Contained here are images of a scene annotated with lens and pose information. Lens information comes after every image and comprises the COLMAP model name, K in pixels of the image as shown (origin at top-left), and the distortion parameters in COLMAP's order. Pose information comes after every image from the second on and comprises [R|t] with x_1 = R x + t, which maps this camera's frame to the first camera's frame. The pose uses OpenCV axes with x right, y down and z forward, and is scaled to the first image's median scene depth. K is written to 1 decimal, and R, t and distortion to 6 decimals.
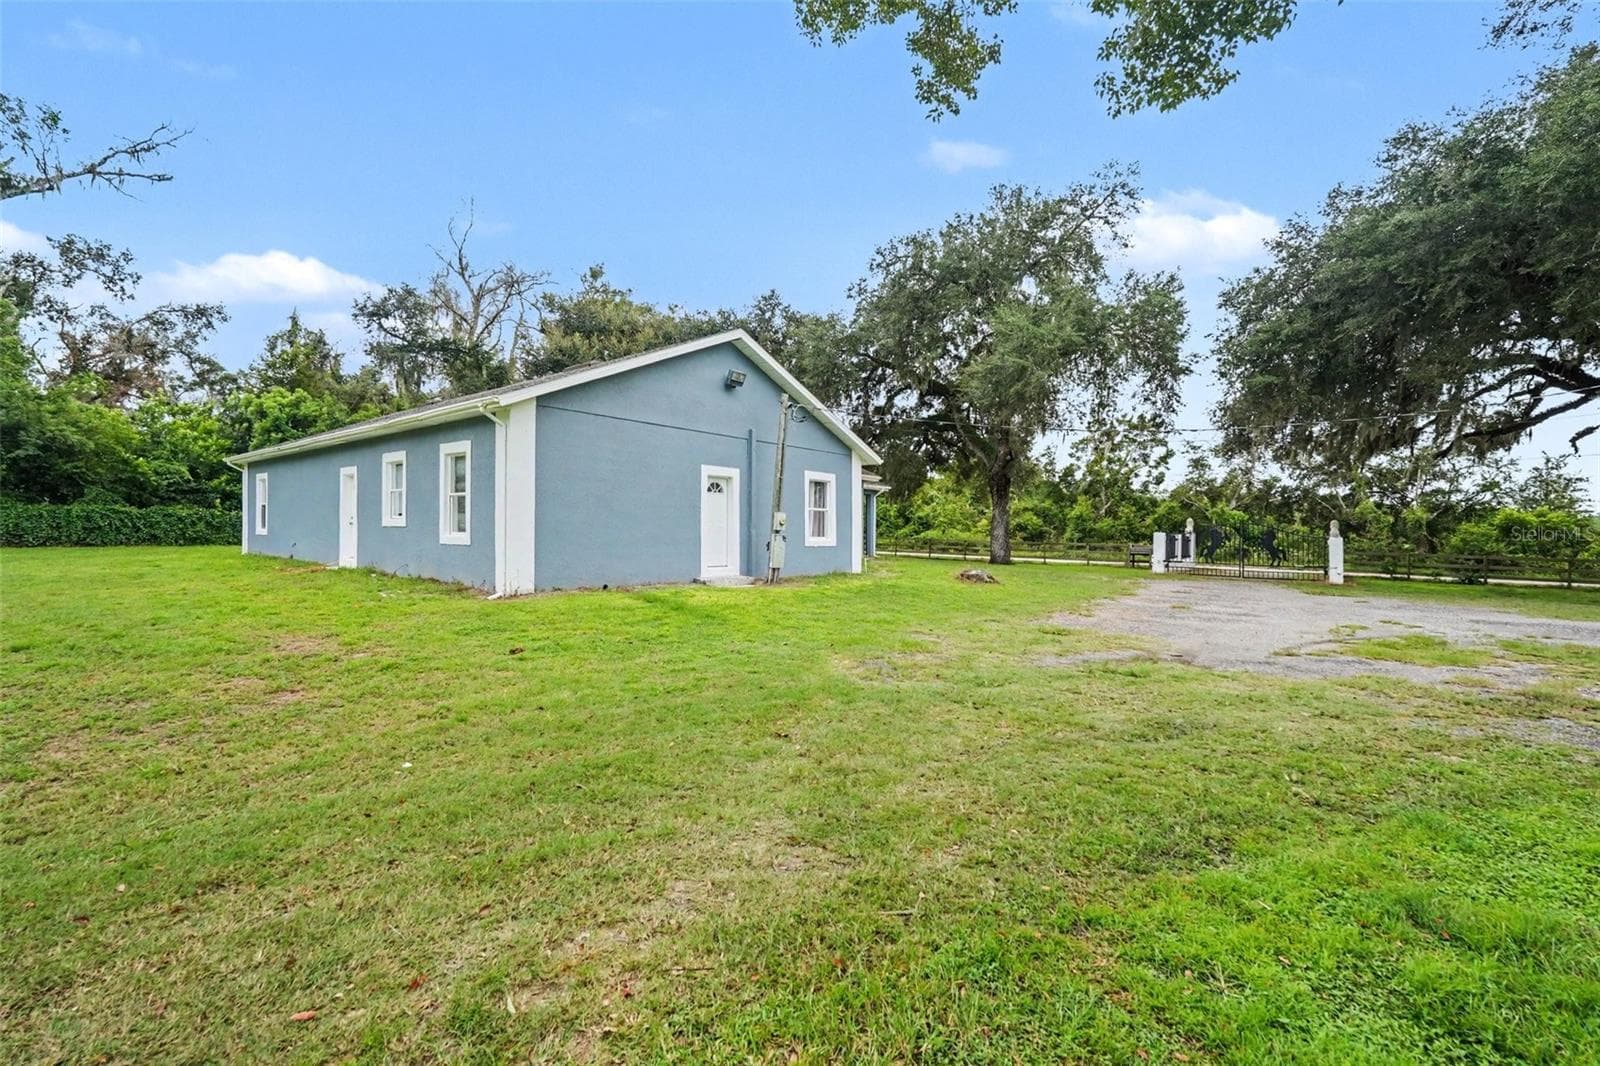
lens RADIAL K [[733.5, 0, 780.7], [0, 733.5, 527.1], [0, 0, 1]] dist [-0.019559, 0.019327]
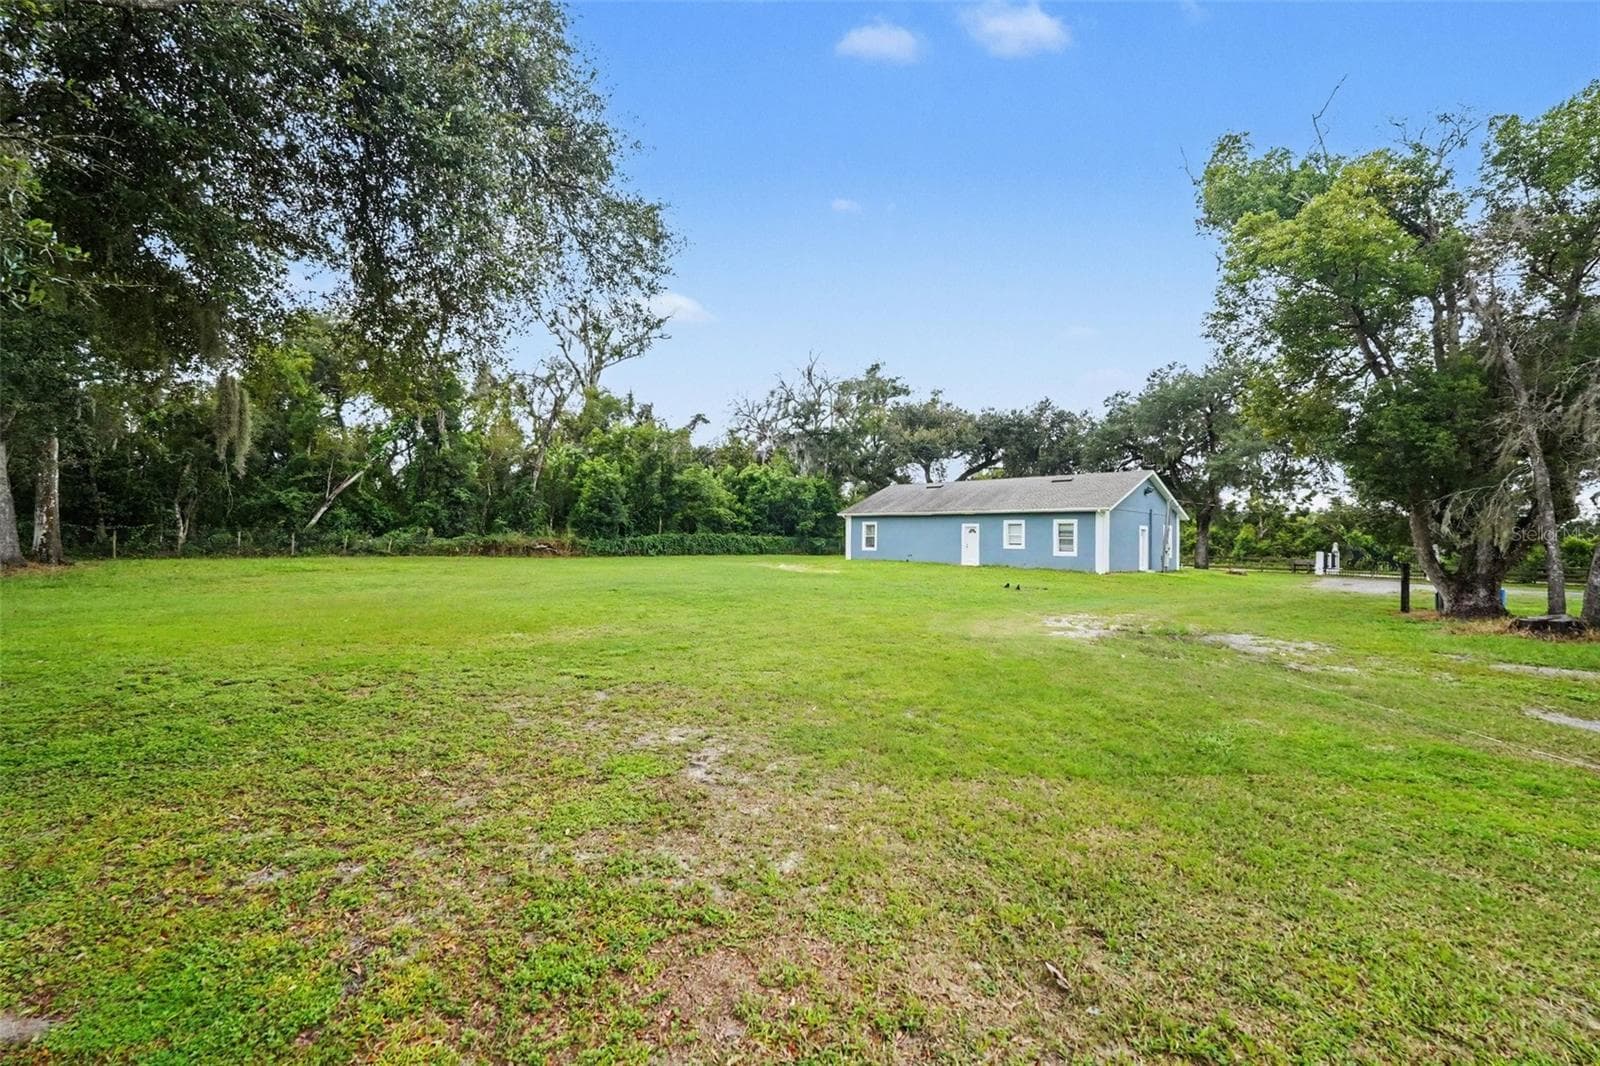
lens RADIAL K [[682.7, 0, 771.7], [0, 682.7, 533.0], [0, 0, 1]] dist [-0.020649, -0.000155]
pose [[0.987640, 0.003302, -0.156703, -0.348674], [-0.004804, 0.999946, -0.009209, -0.010969], [0.156665, 0.009848, 0.987603, -0.523643]]
